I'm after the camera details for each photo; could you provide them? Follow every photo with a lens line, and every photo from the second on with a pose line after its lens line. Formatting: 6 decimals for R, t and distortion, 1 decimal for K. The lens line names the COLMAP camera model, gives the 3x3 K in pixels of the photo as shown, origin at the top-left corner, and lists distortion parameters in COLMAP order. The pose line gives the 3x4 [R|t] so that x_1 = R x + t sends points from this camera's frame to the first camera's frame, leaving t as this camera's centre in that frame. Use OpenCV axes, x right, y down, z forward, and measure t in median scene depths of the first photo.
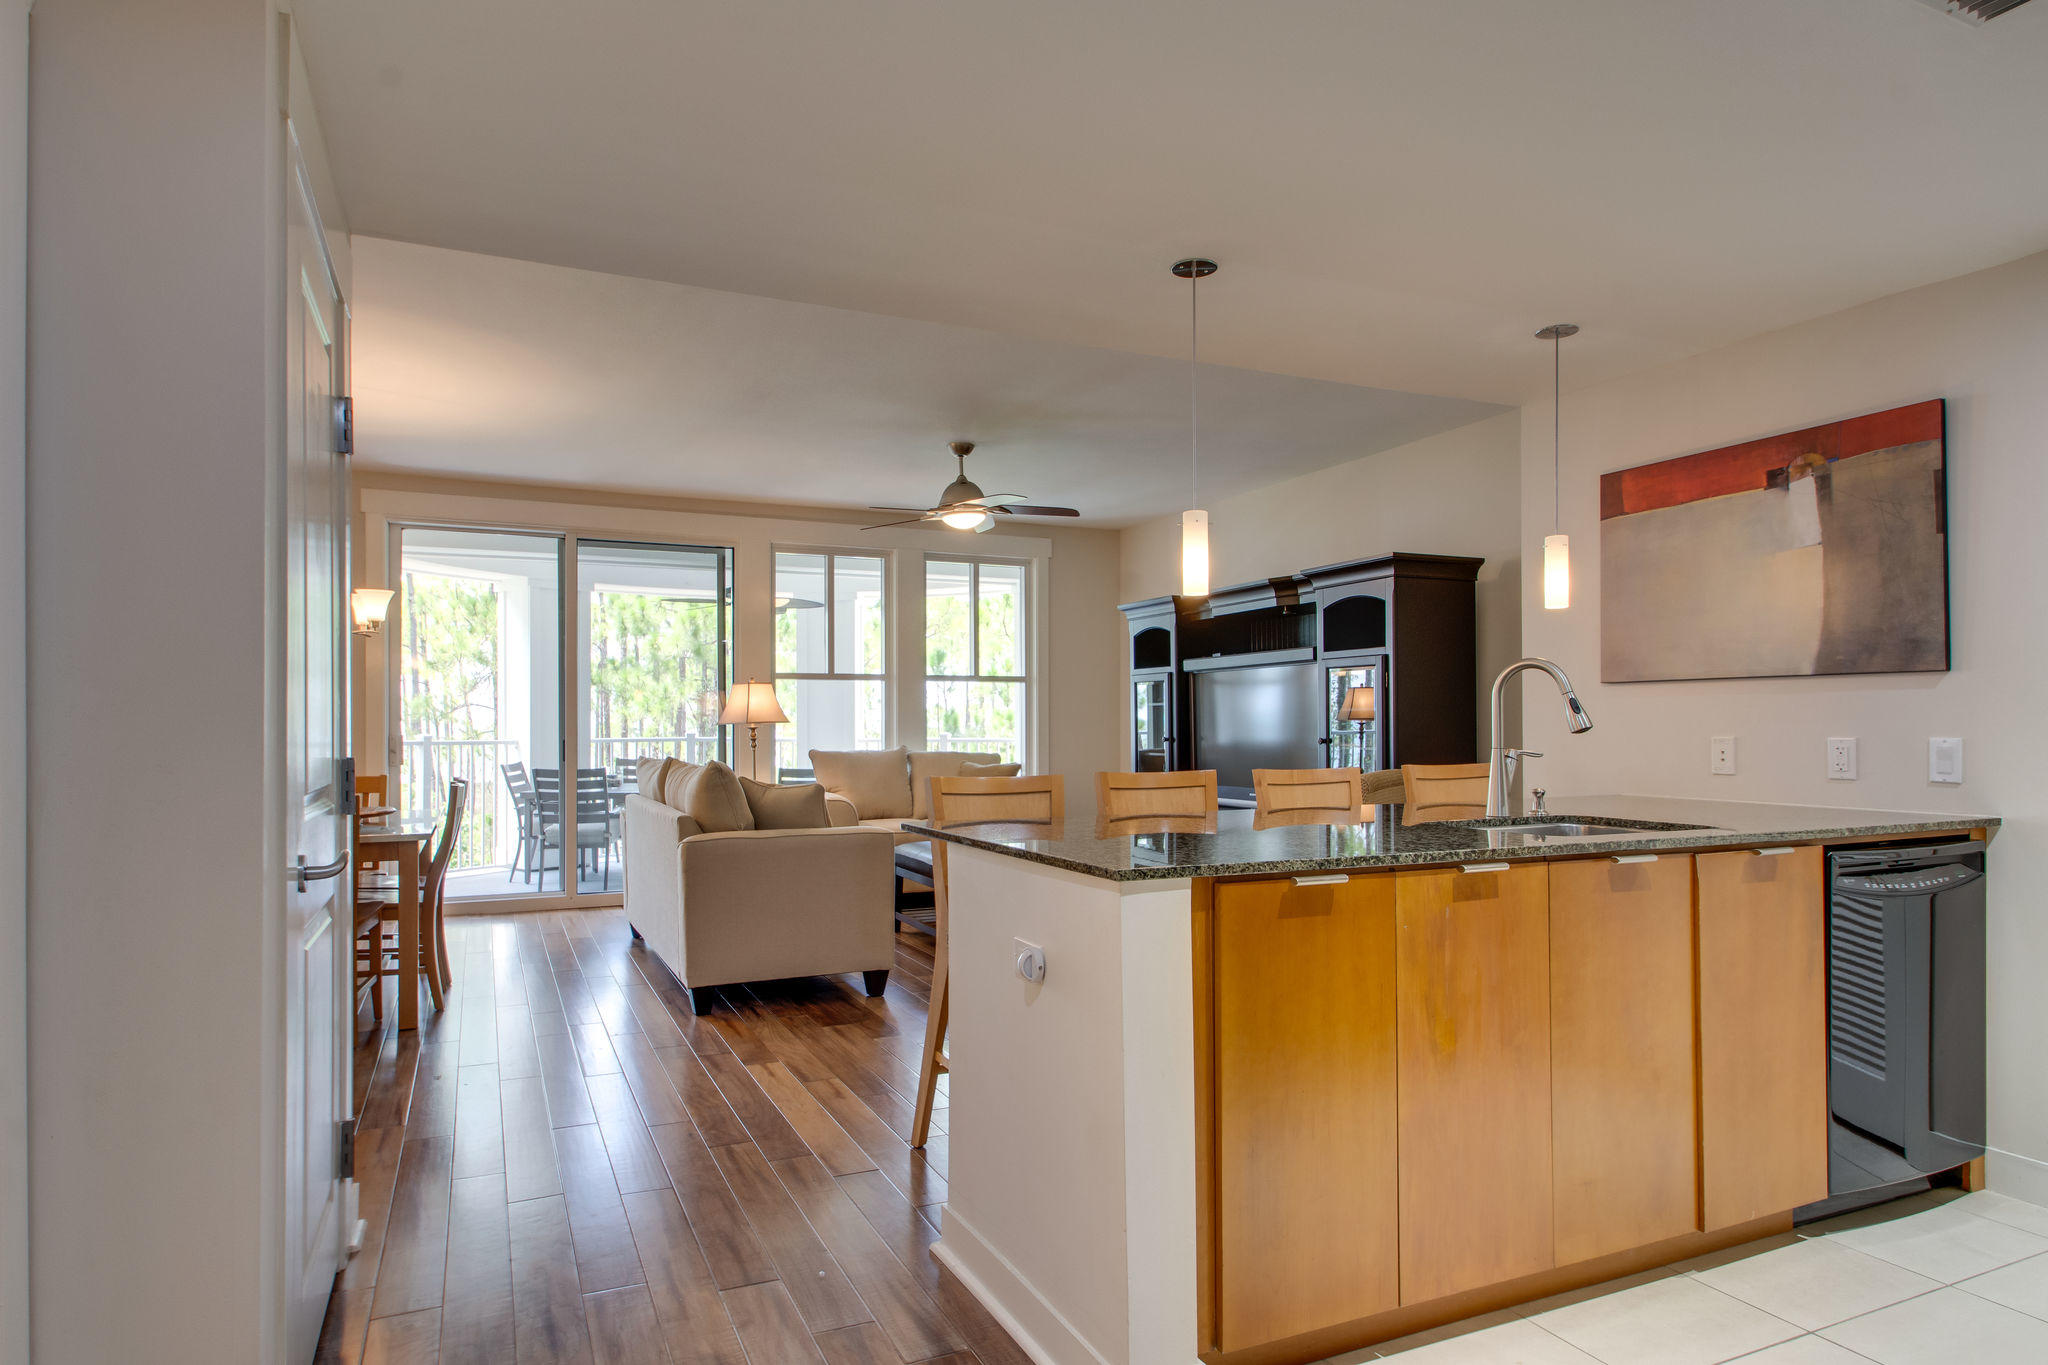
lens RADIAL K [[1157.1, 0, 1008.7], [0, 1157.1, 699.7], [0, 0, 1]] dist [0.026414, 0.000498]
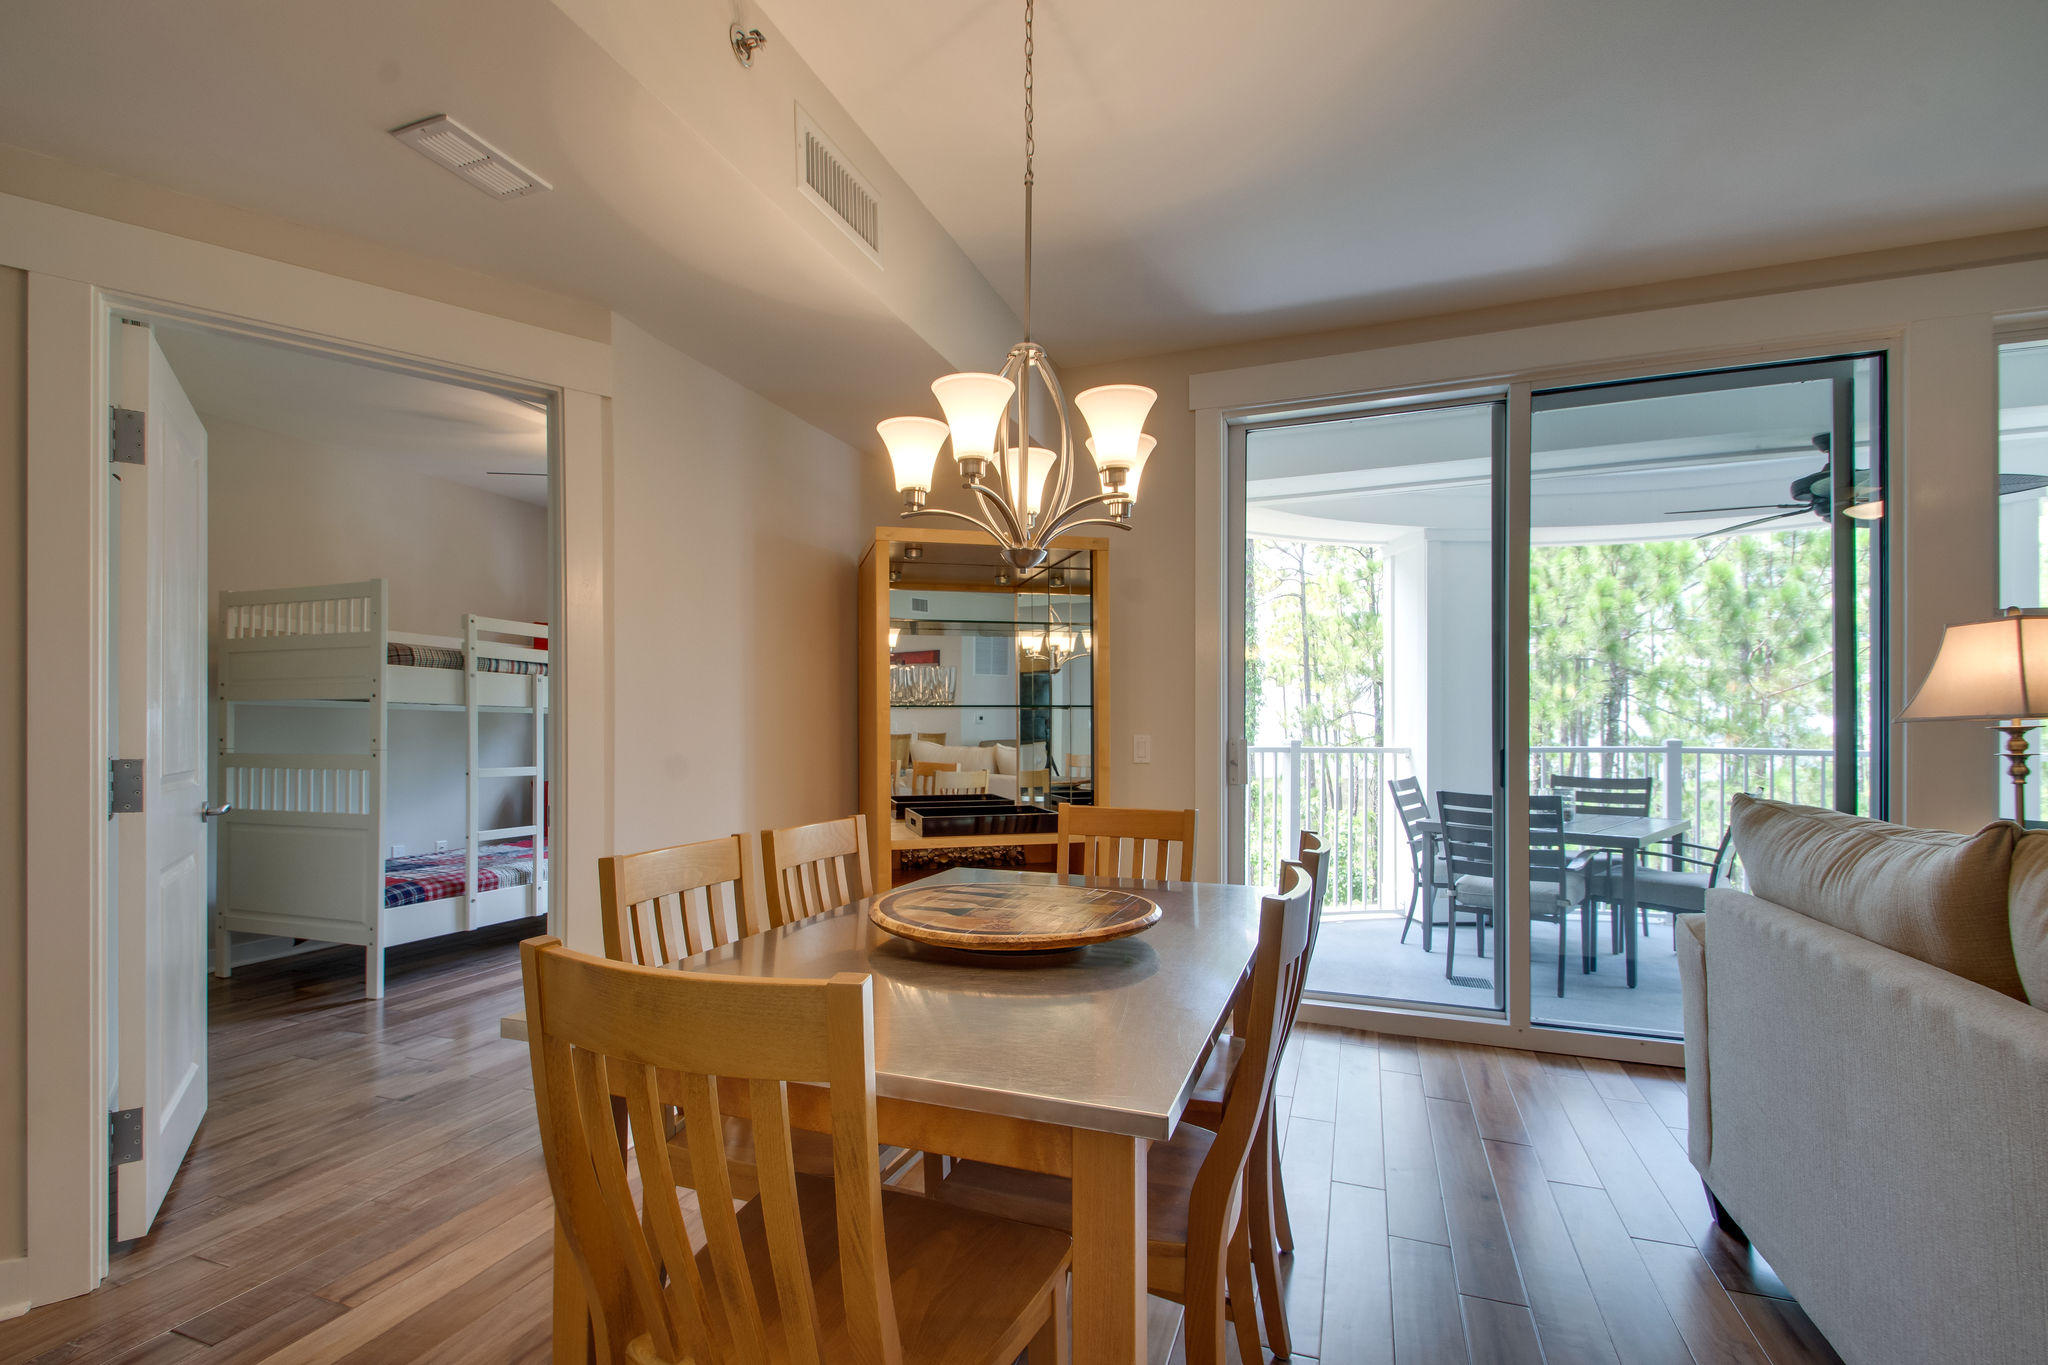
lens RADIAL K [[949.1, 0, 968.9], [0, 949.1, 735.2], [0, 0, 1]] dist [0.024434, -0.000736]
pose [[0.683166, 0.006219, -0.730236, -0.189936], [0.011522, 0.999747, 0.019293, 0.013227], [0.730172, -0.021594, 0.682922, 0.421573]]
